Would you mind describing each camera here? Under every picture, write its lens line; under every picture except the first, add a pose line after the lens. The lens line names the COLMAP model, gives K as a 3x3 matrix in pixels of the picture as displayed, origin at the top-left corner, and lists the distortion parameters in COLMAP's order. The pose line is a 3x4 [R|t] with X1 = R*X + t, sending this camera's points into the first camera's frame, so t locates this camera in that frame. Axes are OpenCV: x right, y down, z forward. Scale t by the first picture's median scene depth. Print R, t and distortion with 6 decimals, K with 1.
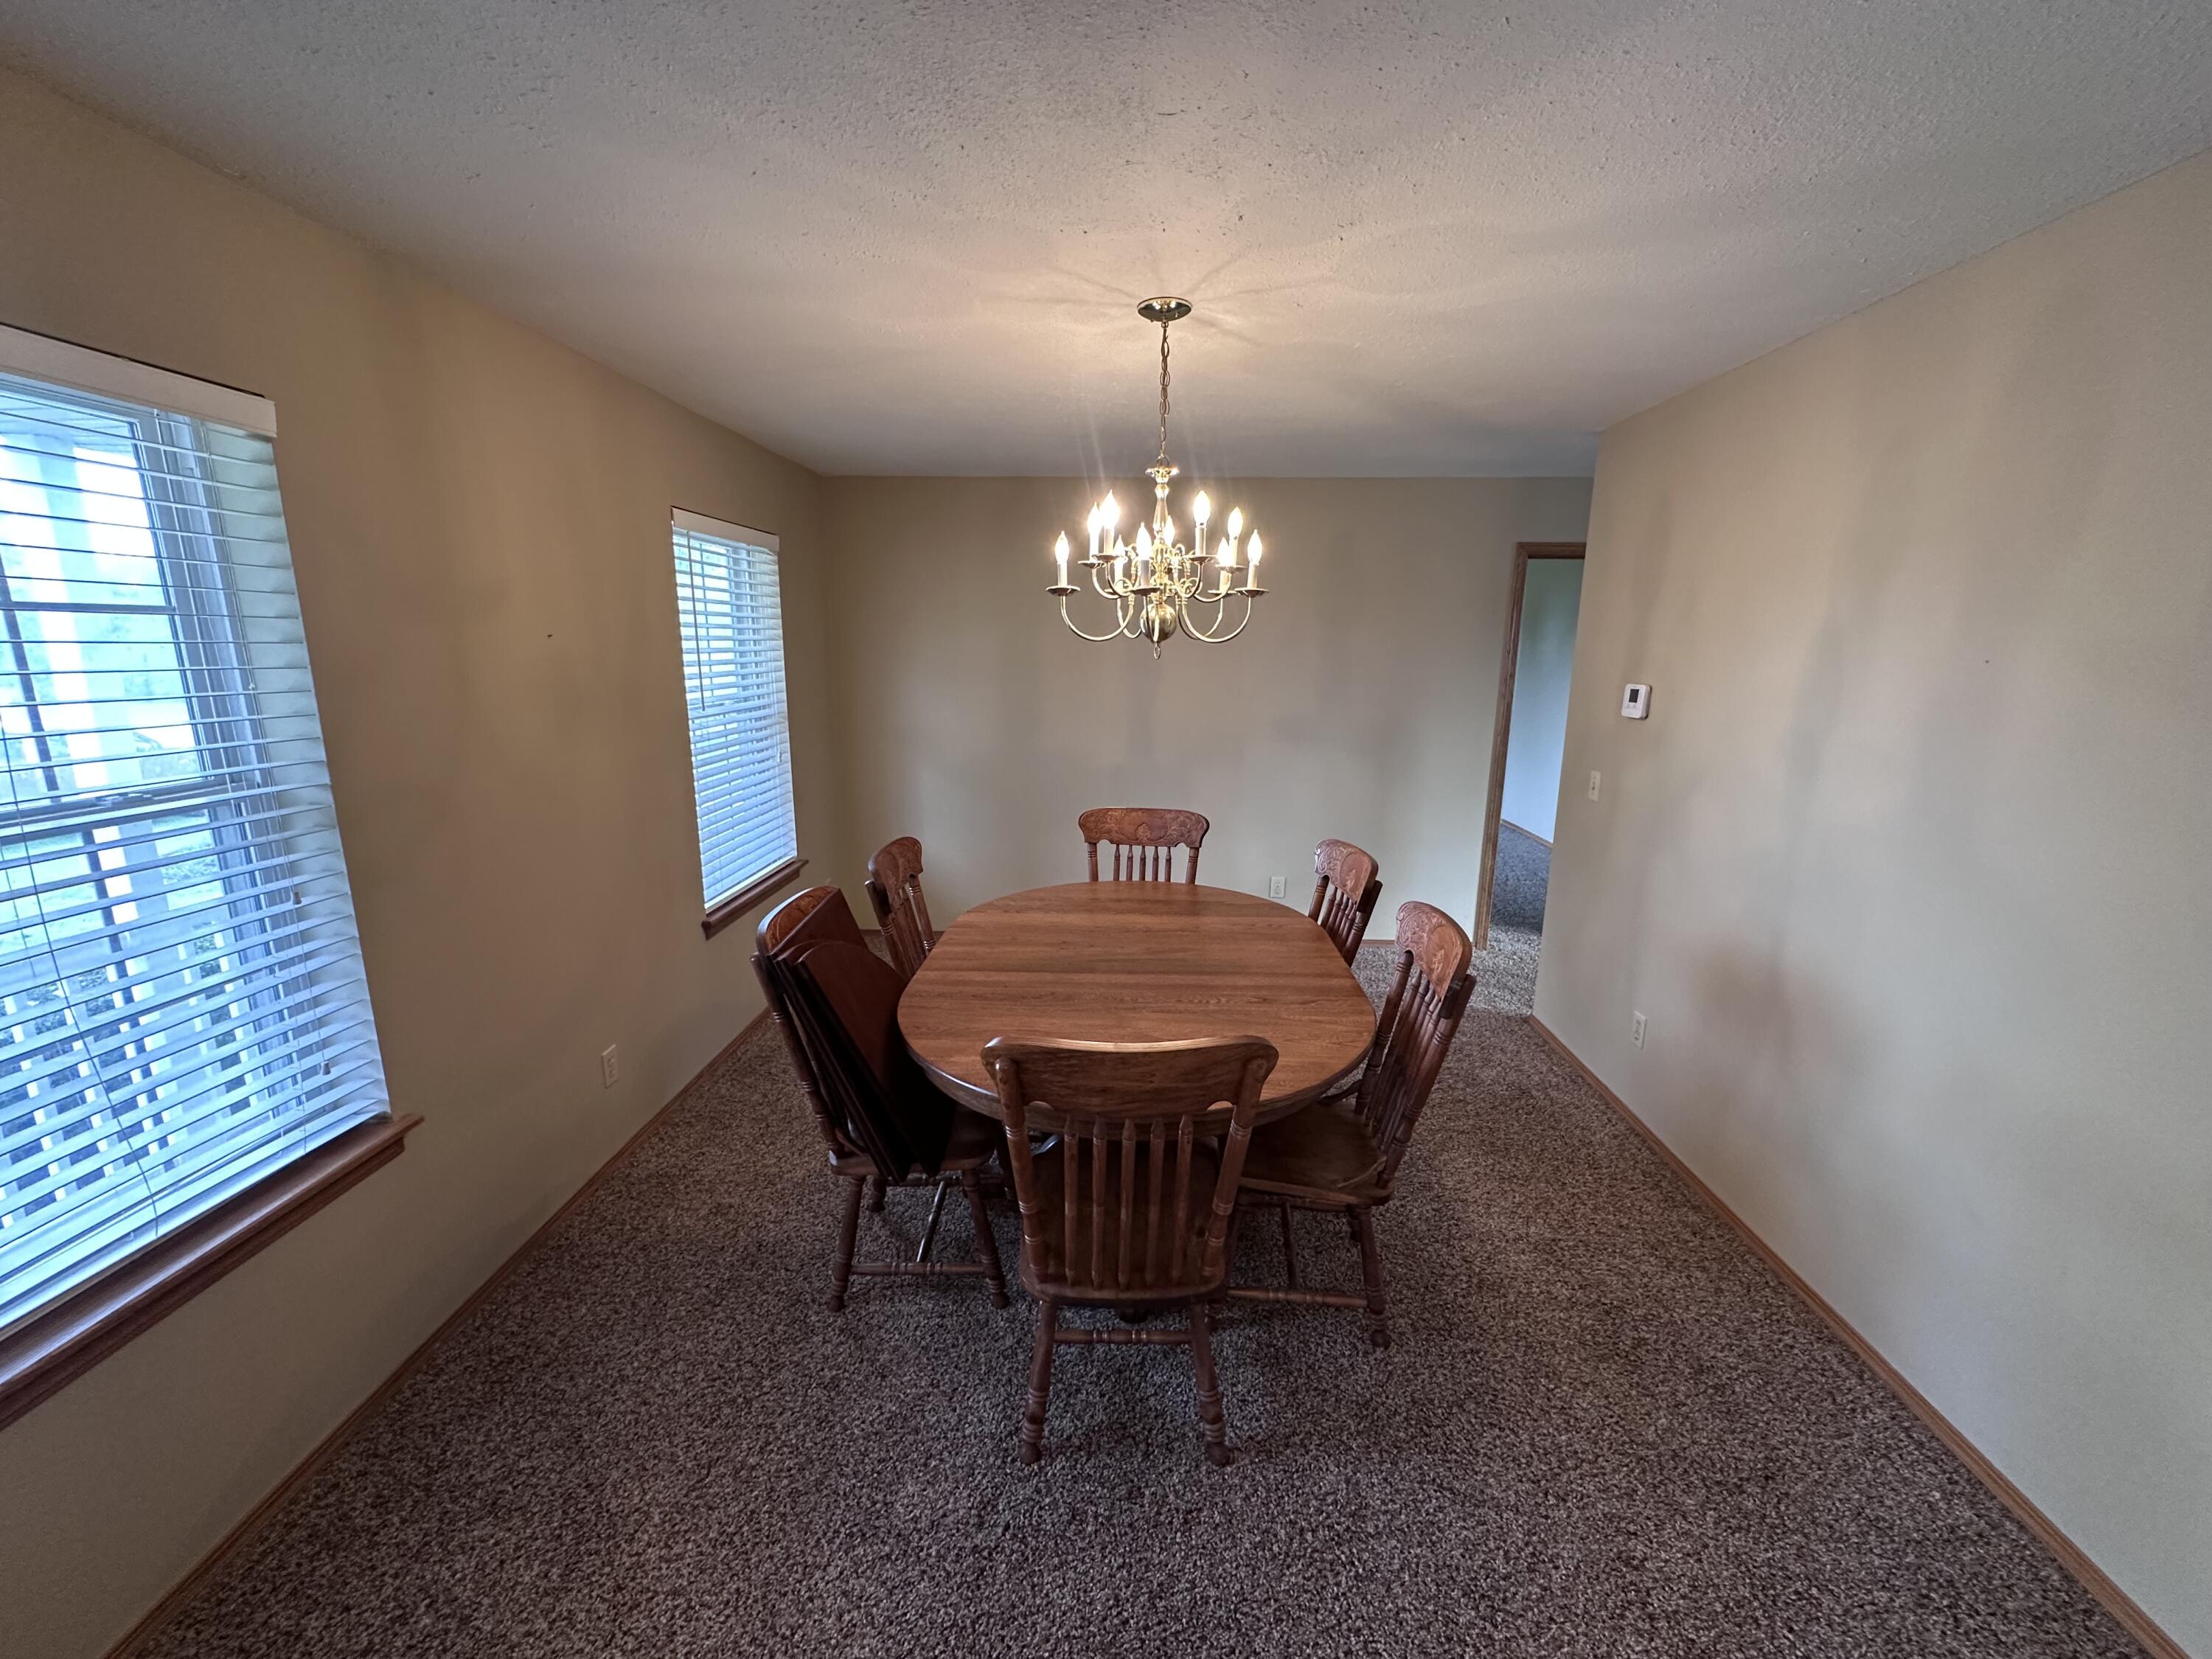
lens RADIAL K [[878.6, 0, 1109.1], [0, 878.6, 832.9], [0, 0, 1]] dist [-0.004629, -0.000446]
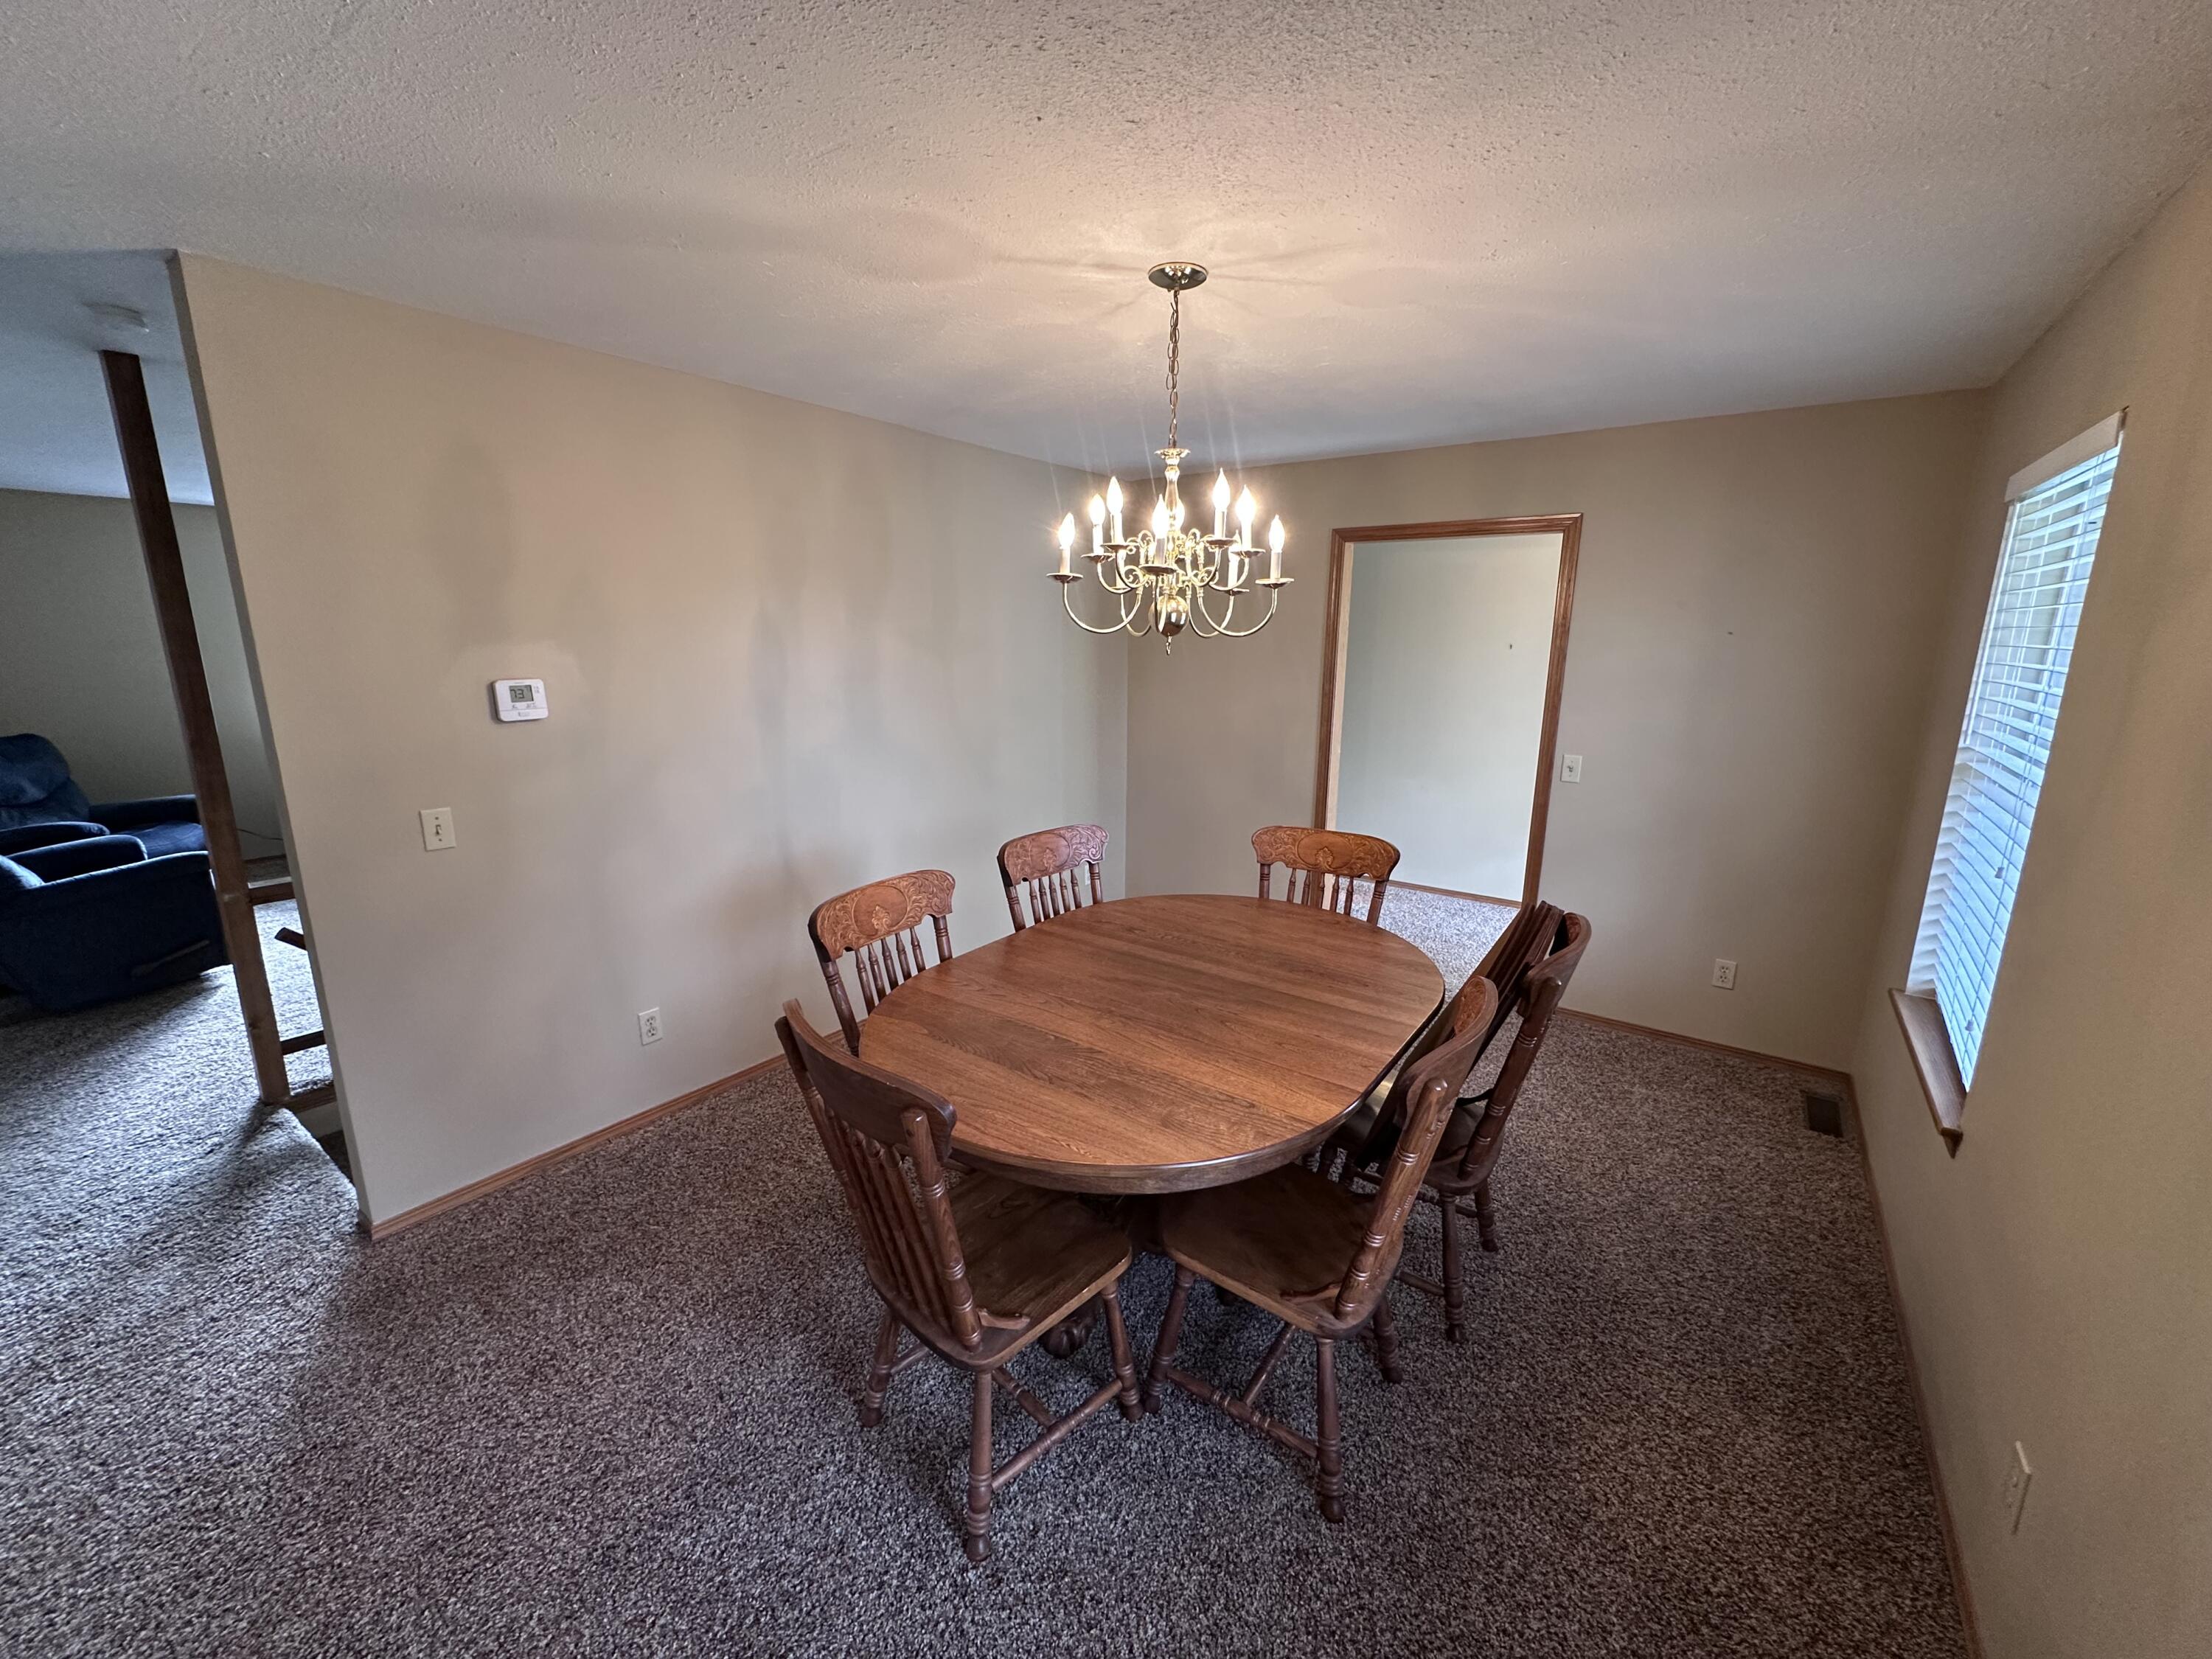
lens RADIAL K [[878.6, 0, 1118.0], [0, 878.6, 822.2], [0, 0, 1]] dist [-0.004629, -0.000446]
pose [[-0.835211, -0.132909, 0.533626, -0.405174], [0.104305, 0.914455, 0.391015, -0.392400], [-0.539947, 0.382240, -0.749900, 1.729644]]
